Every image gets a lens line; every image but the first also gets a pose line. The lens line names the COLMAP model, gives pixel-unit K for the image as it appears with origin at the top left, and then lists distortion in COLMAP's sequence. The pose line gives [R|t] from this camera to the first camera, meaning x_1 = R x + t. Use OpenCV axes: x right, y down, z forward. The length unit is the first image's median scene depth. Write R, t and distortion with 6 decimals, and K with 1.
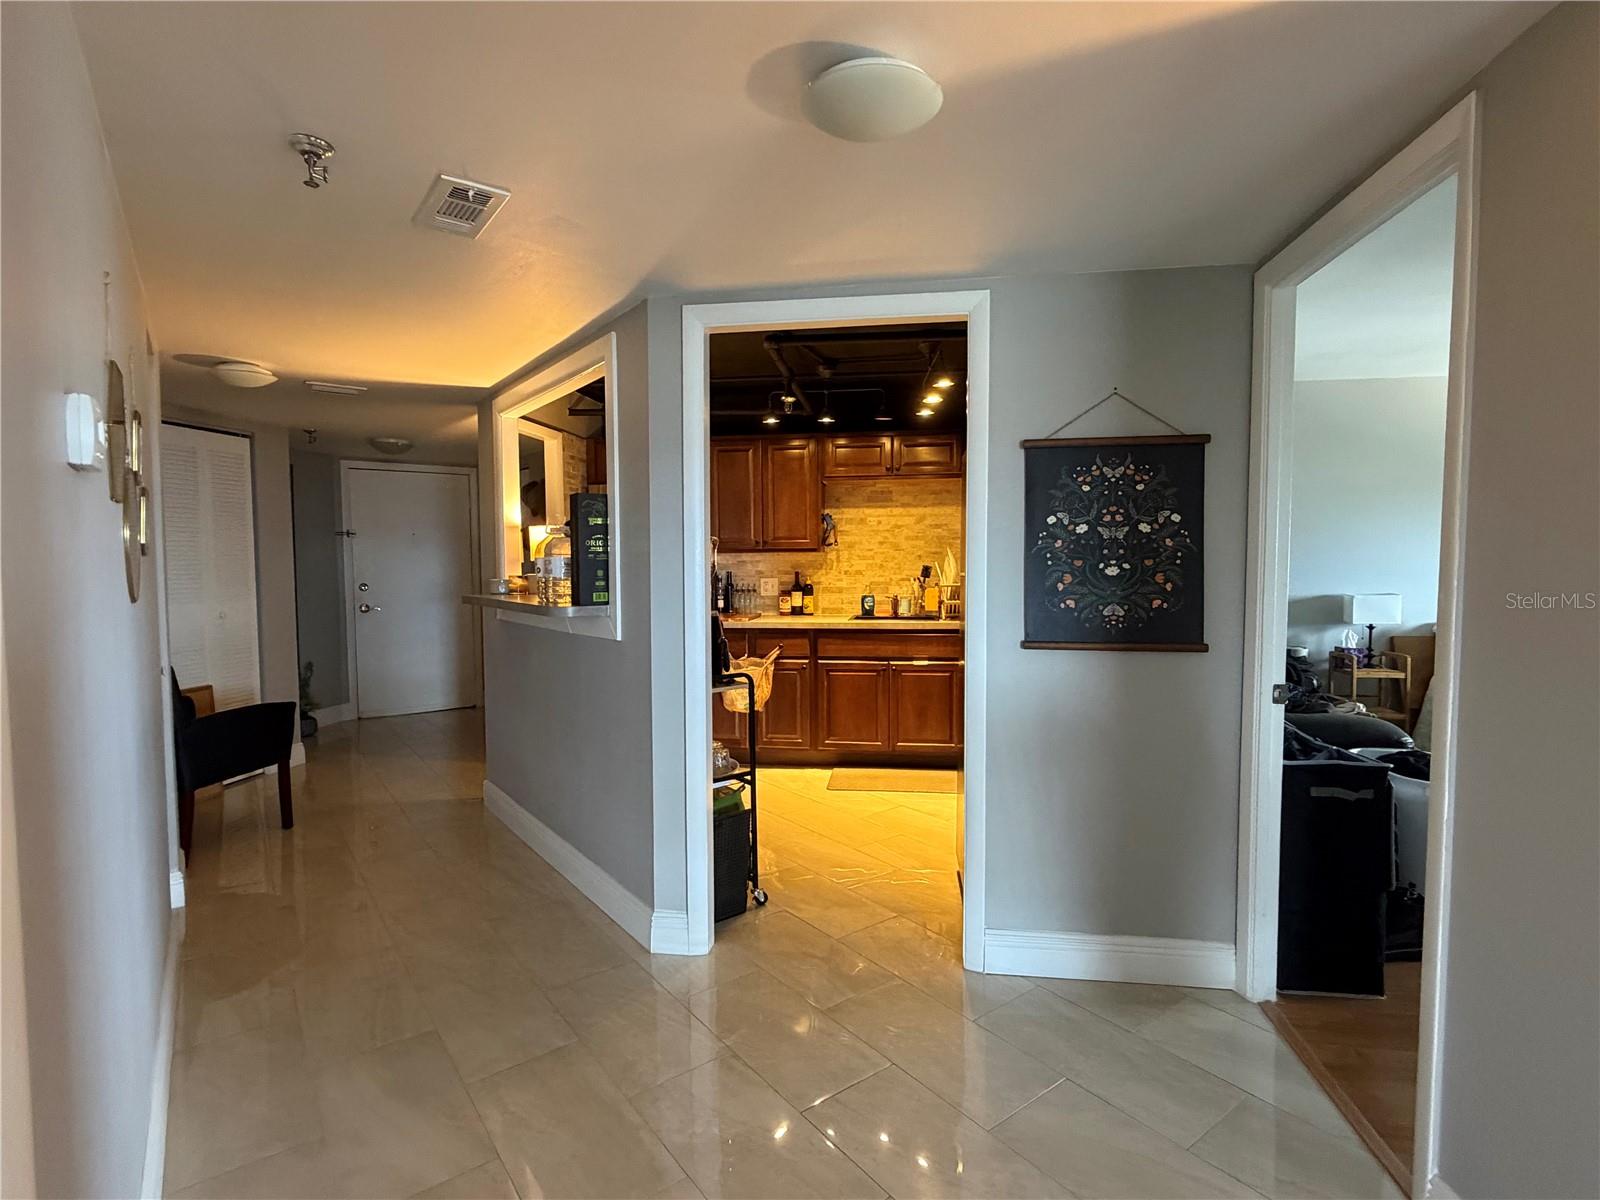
lens RADIAL K [[789.9, 0, 803.0], [0, 789.9, 602.4], [0, 0, 1]] dist [0.000055, 0.000000]
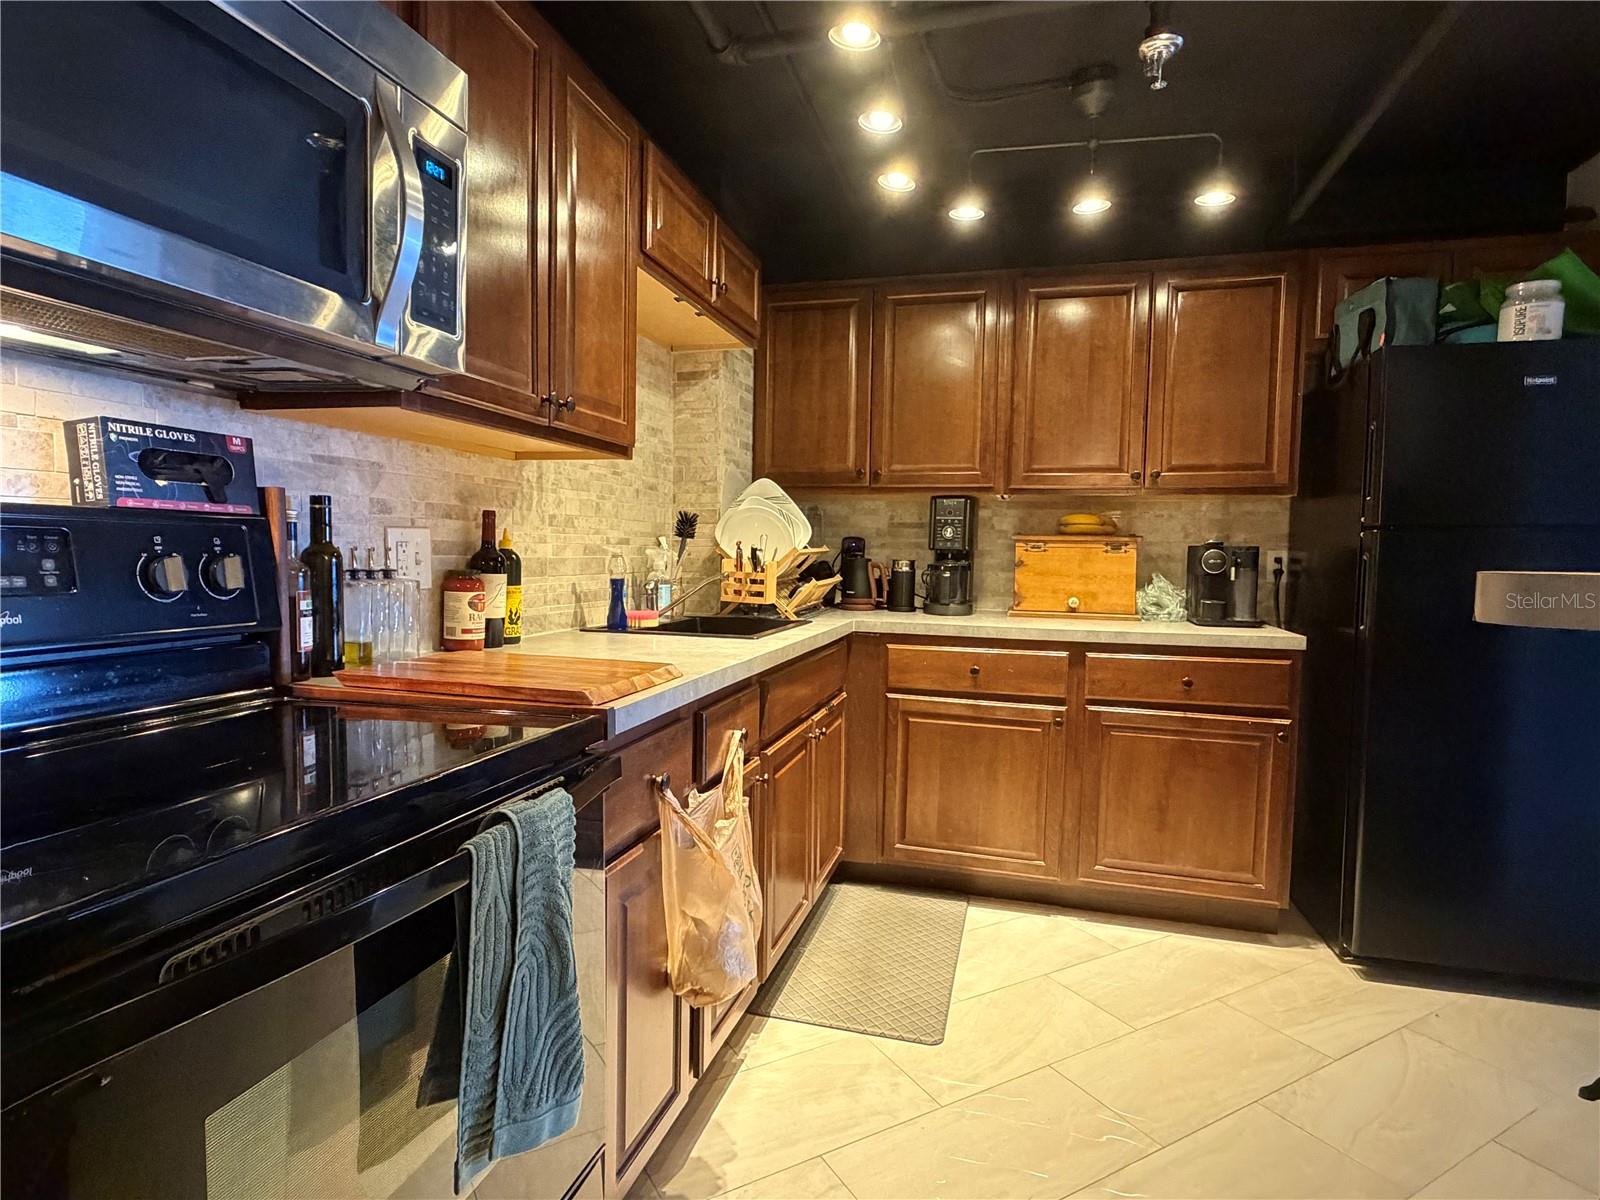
lens RADIAL K [[854.0, 0, 801.6], [0, 854.0, 600.1], [0, 0, 1]] dist [-0.003657, -0.000500]
pose [[0.131934, -0.051849, 0.989902, -0.336129], [0.029592, 0.998392, 0.048350, -0.015658], [-0.990817, 0.022914, 0.133256, 0.829002]]
